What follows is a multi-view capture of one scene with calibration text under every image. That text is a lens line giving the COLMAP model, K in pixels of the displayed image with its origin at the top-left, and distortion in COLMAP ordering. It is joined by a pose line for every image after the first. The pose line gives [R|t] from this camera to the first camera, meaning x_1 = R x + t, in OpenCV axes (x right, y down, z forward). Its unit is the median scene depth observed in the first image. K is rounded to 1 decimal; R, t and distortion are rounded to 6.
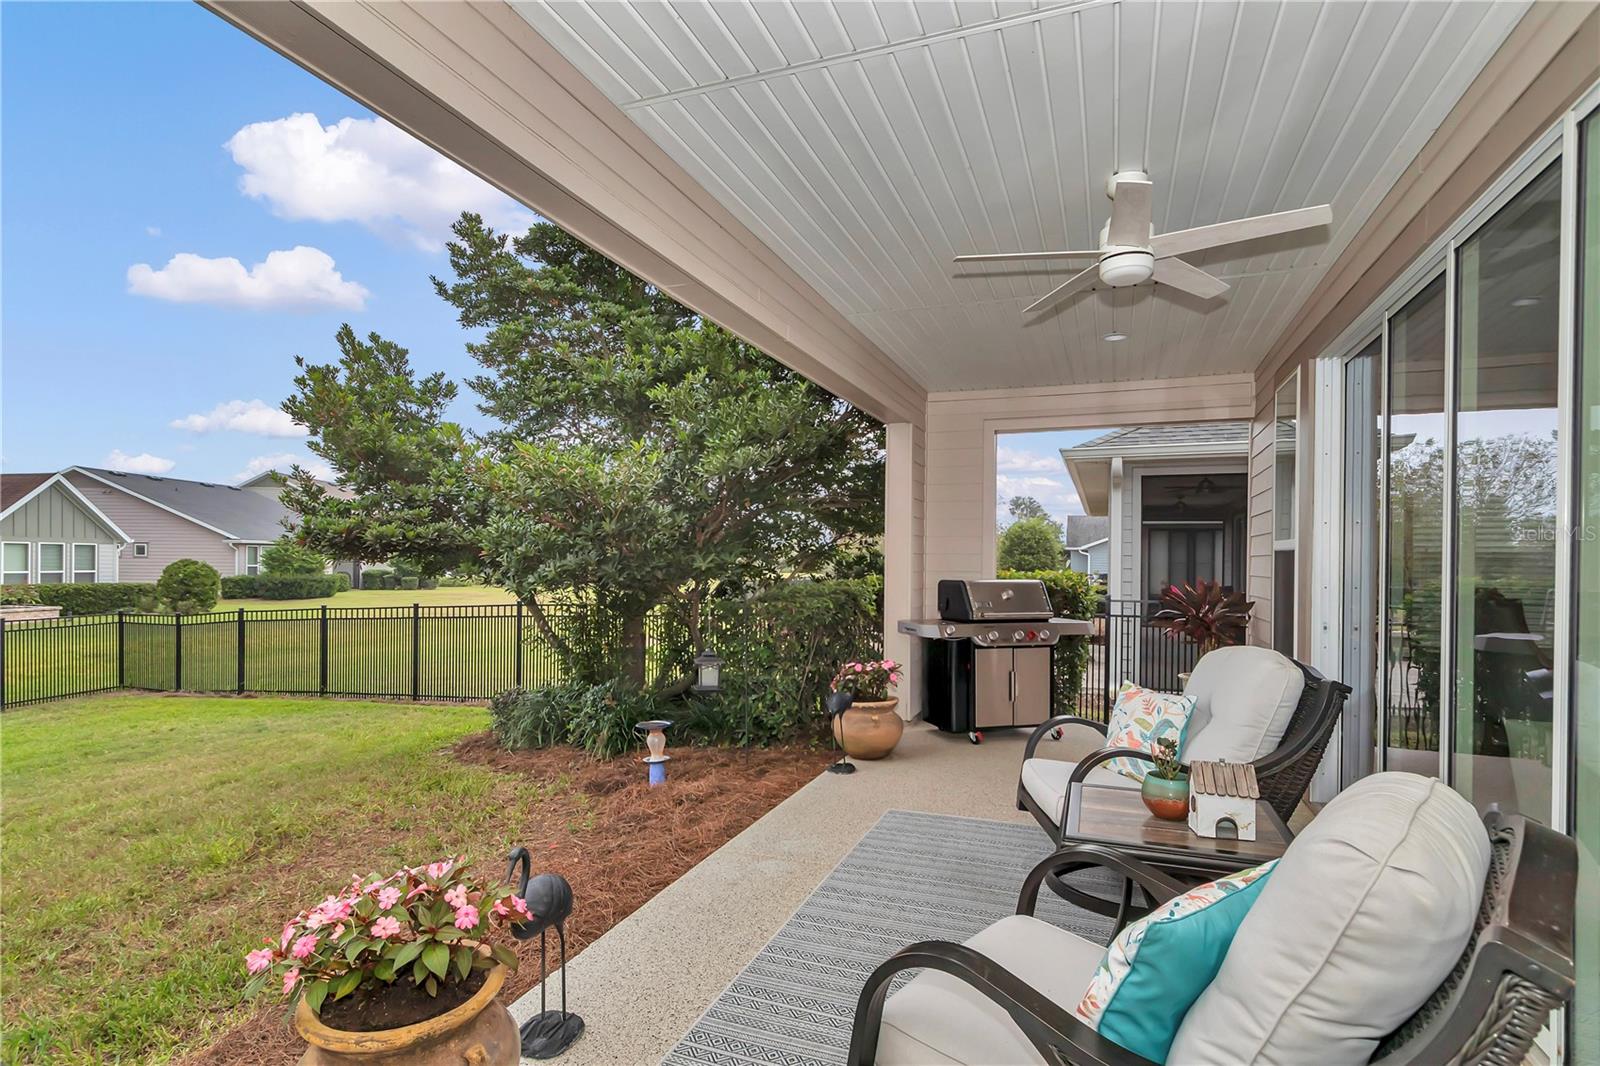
lens RADIAL K [[822.0, 0, 775.1], [0, 822.0, 564.5], [0, 0, 1]] dist [0.004388, 0.001228]
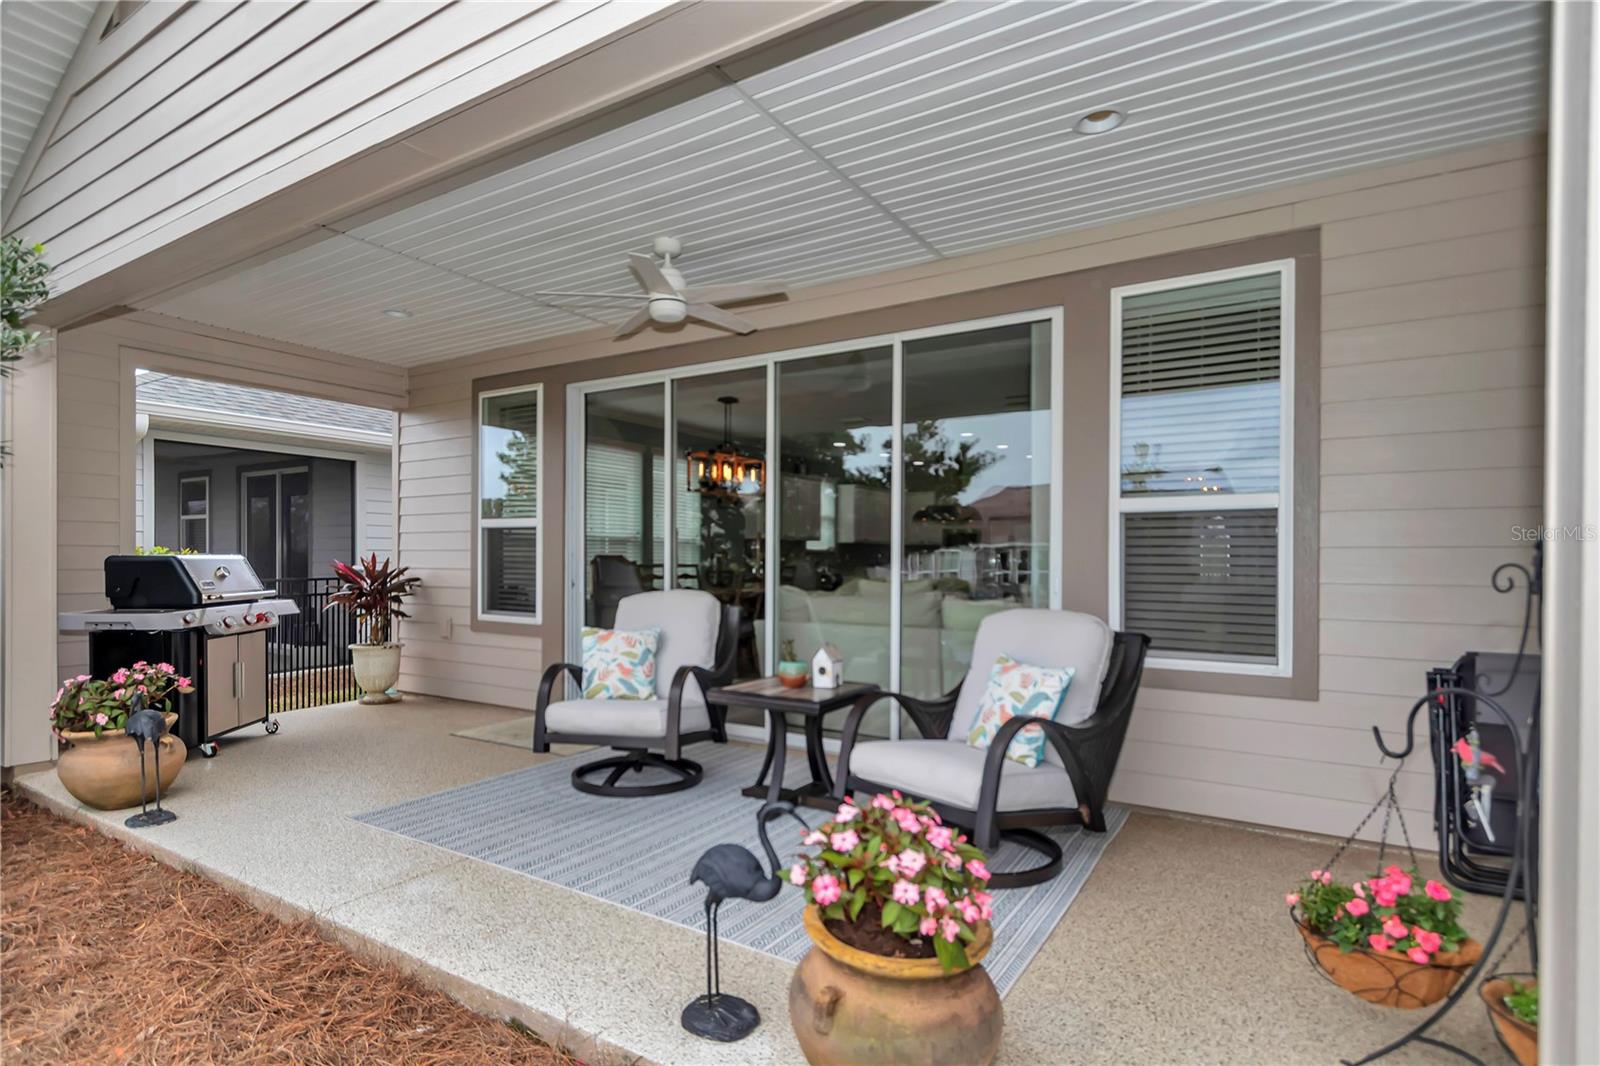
lens RADIAL K [[822.0, 0, 775.1], [0, 822.0, 564.5], [0, 0, 1]] dist [0.004388, 0.001228]
pose [[0.183236, -0.009960, 0.983018, -0.706567], [0.000039, 0.999949, 0.010124, 0.027691], [-0.983069, -0.001817, 0.183227, 0.460956]]
